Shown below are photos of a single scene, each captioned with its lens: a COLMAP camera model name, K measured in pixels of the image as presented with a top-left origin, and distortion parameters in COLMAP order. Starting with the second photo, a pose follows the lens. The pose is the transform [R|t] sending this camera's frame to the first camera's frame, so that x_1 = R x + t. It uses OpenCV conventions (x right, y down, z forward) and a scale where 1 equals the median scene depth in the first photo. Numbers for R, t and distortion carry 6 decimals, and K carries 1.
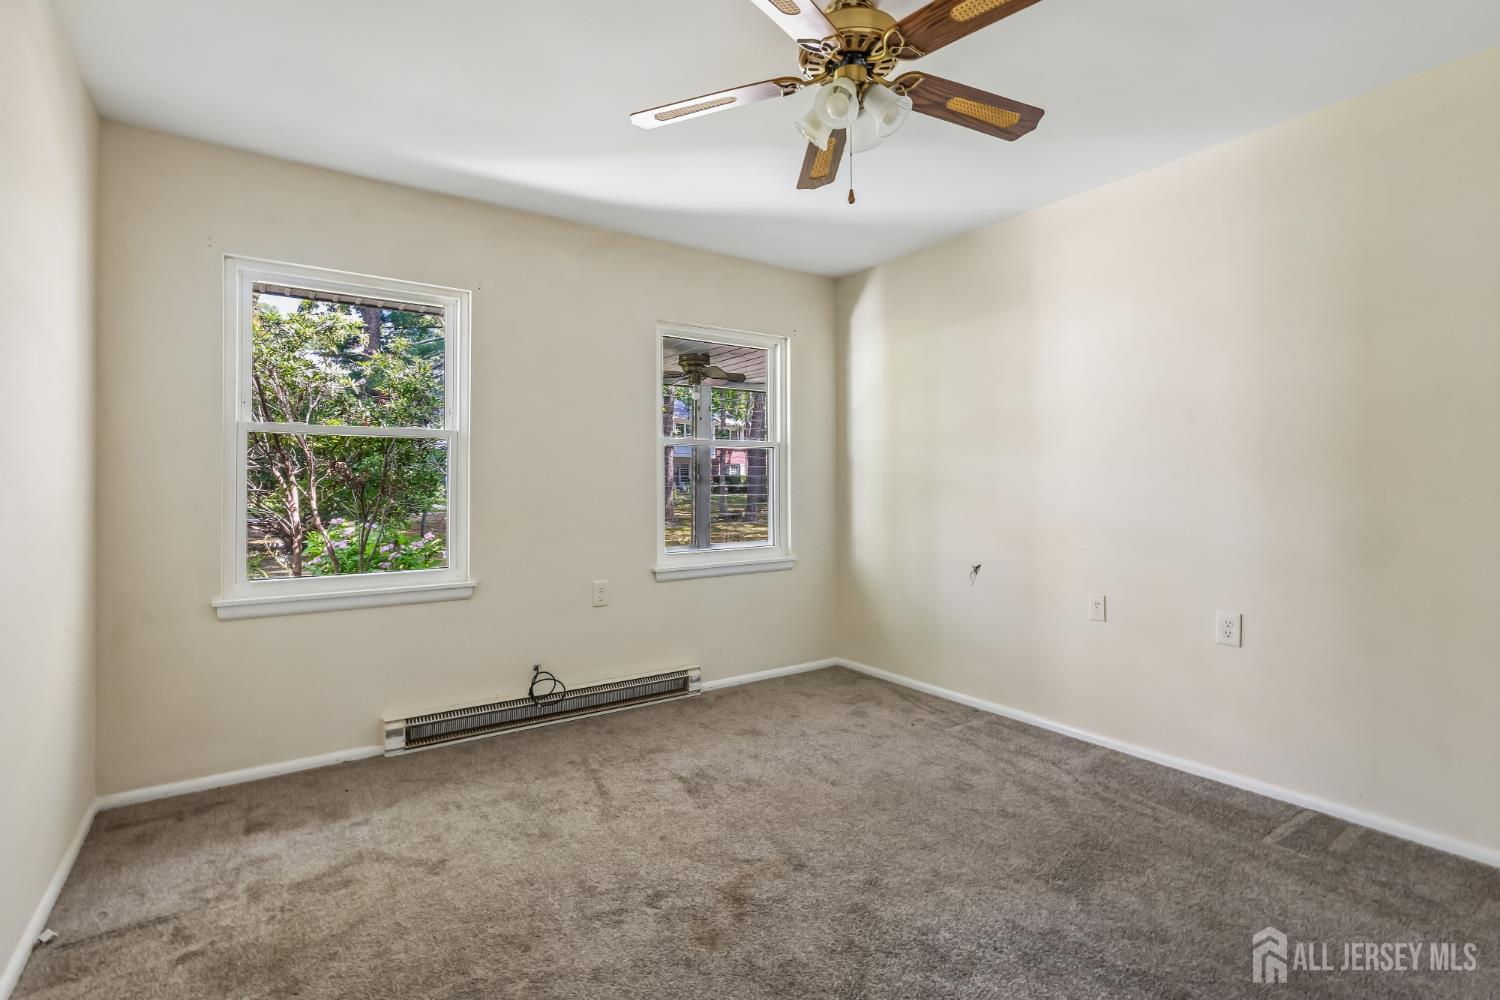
lens RADIAL K [[699.0, 0, 769.3], [0, 699.0, 476.4], [0, 0, 1]] dist [-0.000650, 0.000554]
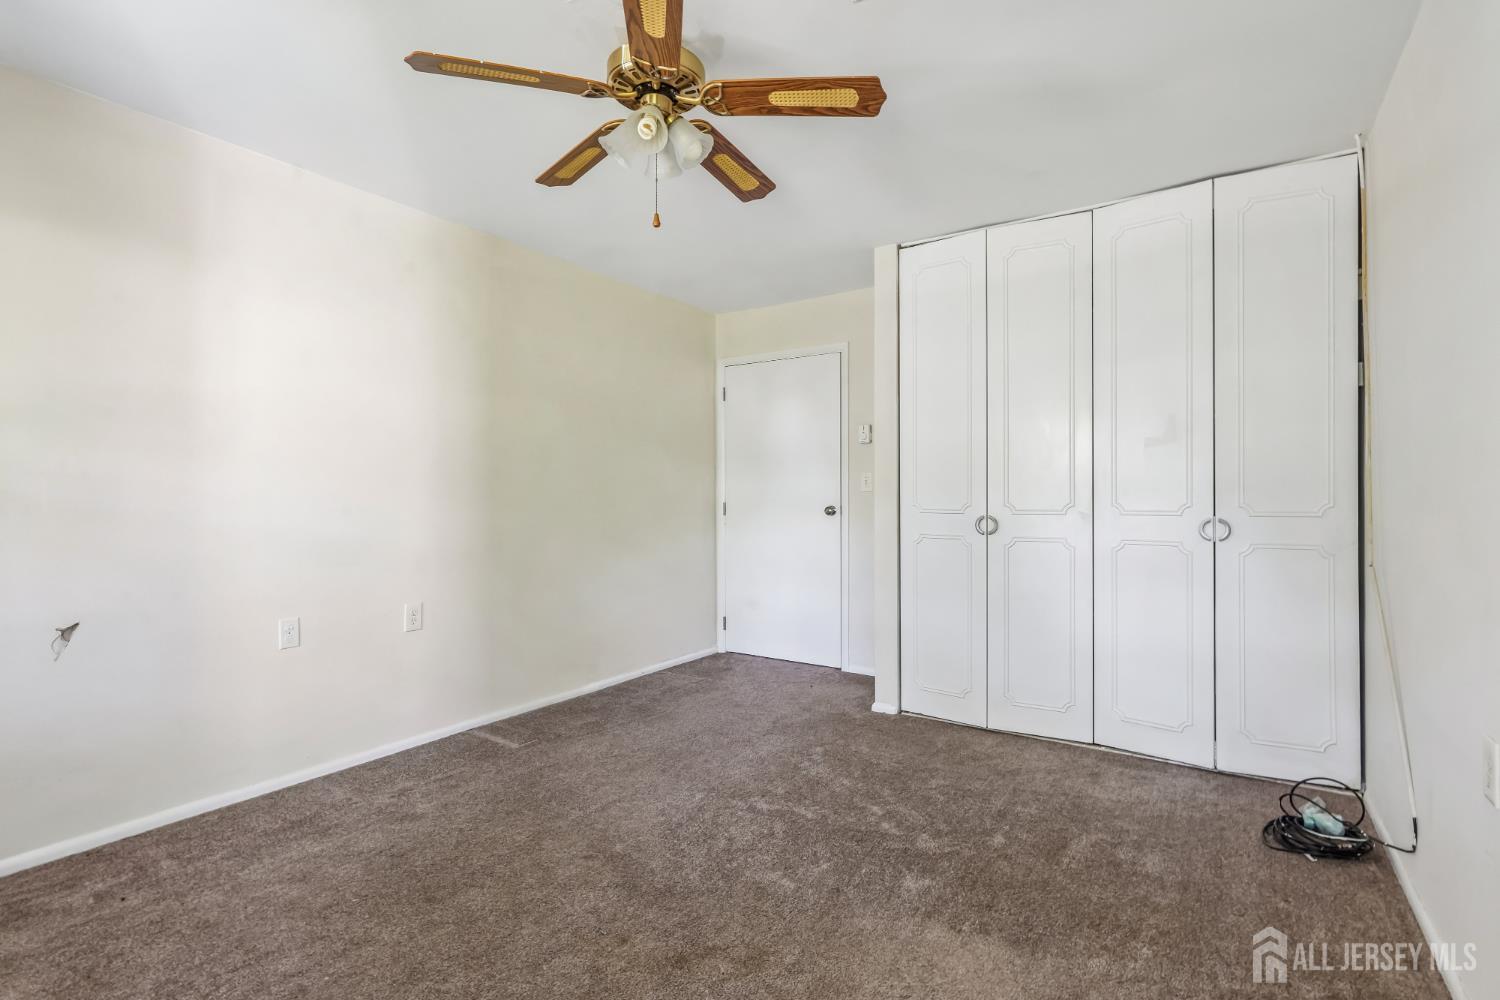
lens RADIAL K [[709.8, 0, 751.8], [0, 709.8, 489.5], [0, 0, 1]] dist [-0.001006, 0.000184]
pose [[-0.344475, 0.003683, 0.938788, -0.612833], [-0.011038, 0.999907, -0.007973, 0.004682], [-0.938730, -0.013109, -0.344403, 0.799920]]
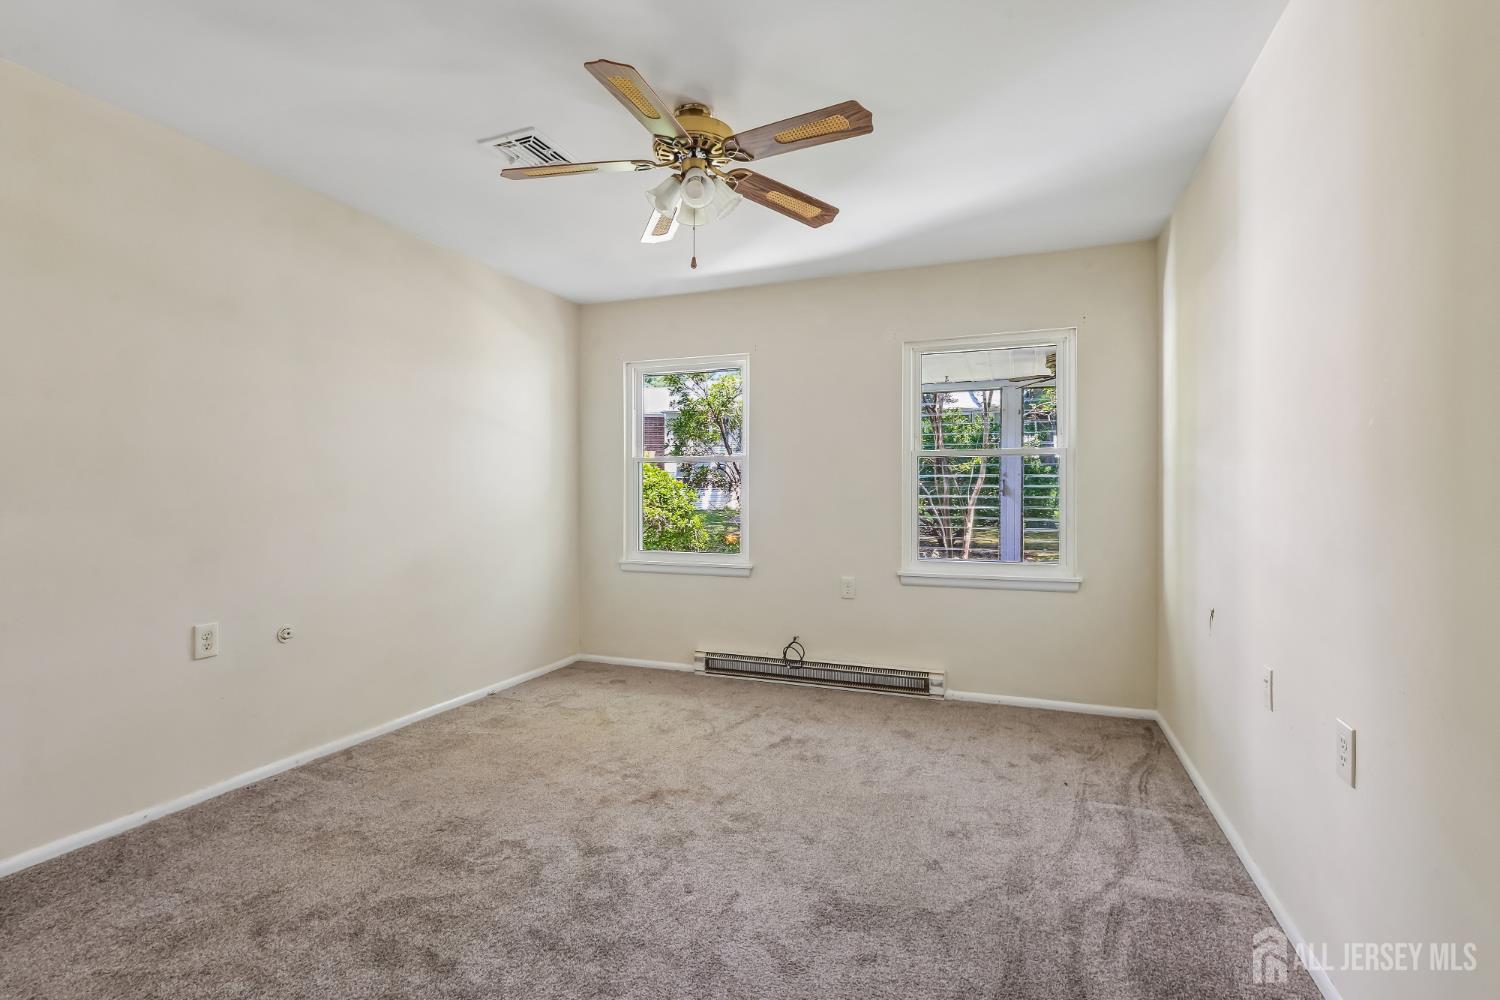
lens RADIAL K [[709.8, 0, 751.8], [0, 709.8, 489.5], [0, 0, 1]] dist [-0.001006, 0.000184]
pose [[0.549719, -0.003297, -0.835343, 0.823643], [0.009639, 0.999951, 0.002397, -0.002903], [0.835294, -0.009369, 0.549723, 0.259901]]
